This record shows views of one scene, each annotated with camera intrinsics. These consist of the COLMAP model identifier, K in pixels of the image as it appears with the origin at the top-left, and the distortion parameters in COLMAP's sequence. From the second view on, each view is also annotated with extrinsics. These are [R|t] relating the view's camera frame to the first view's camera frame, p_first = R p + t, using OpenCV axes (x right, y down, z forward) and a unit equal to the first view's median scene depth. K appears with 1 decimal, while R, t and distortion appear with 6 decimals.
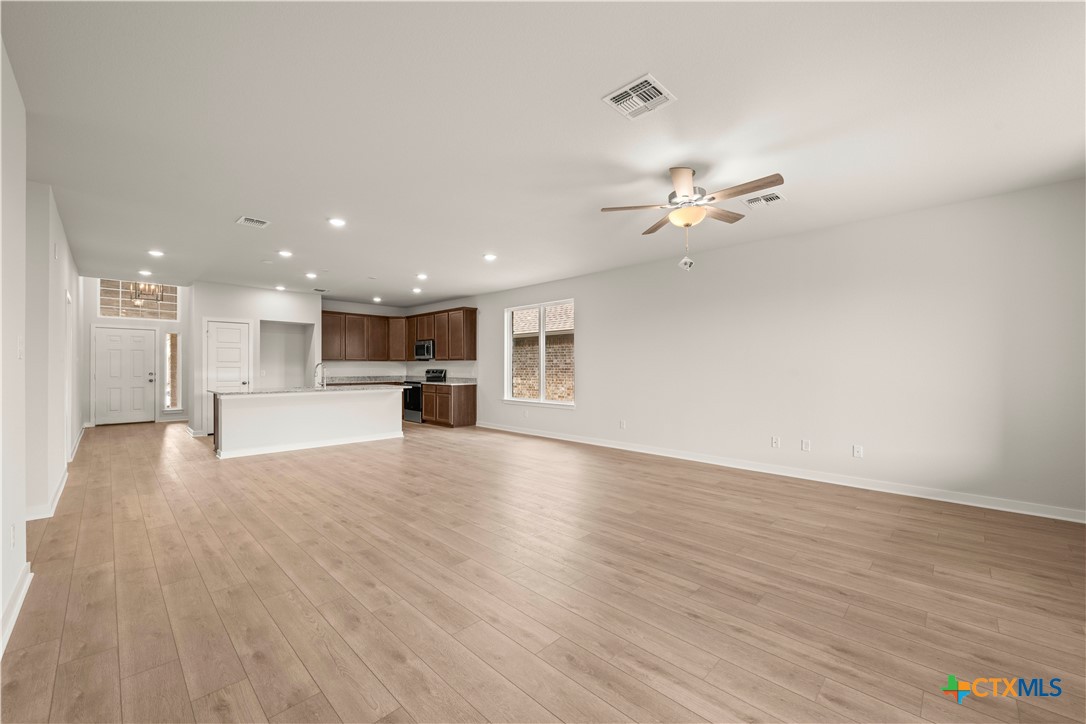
lens RADIAL K [[432.2, 0, 548.0], [0, 432.2, 368.8], [0, 0, 1]] dist [-0.002167, -0.000057]
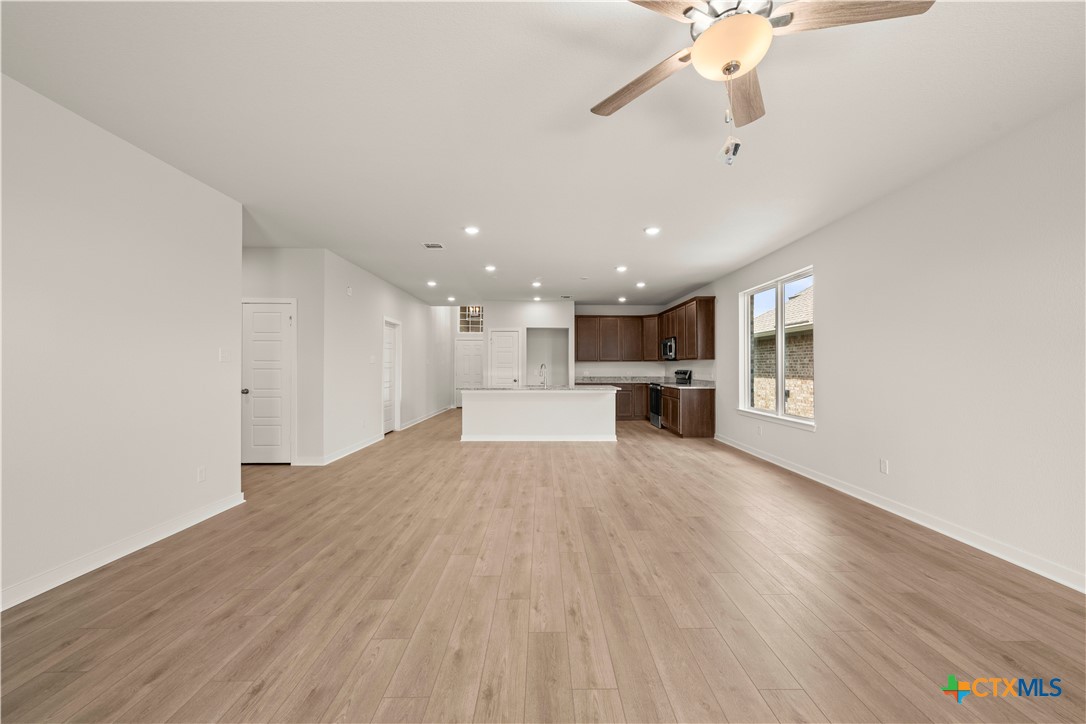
lens RADIAL K [[427.2, 0, 546.5], [0, 427.2, 369.8], [0, 0, 1]] dist [-0.000854, 0.000112]
pose [[0.704375, 0.004323, -0.709815, 0.189878], [-0.003125, 0.999991, 0.002988, -0.001257], [0.709821, 0.000114, 0.704382, 0.197088]]
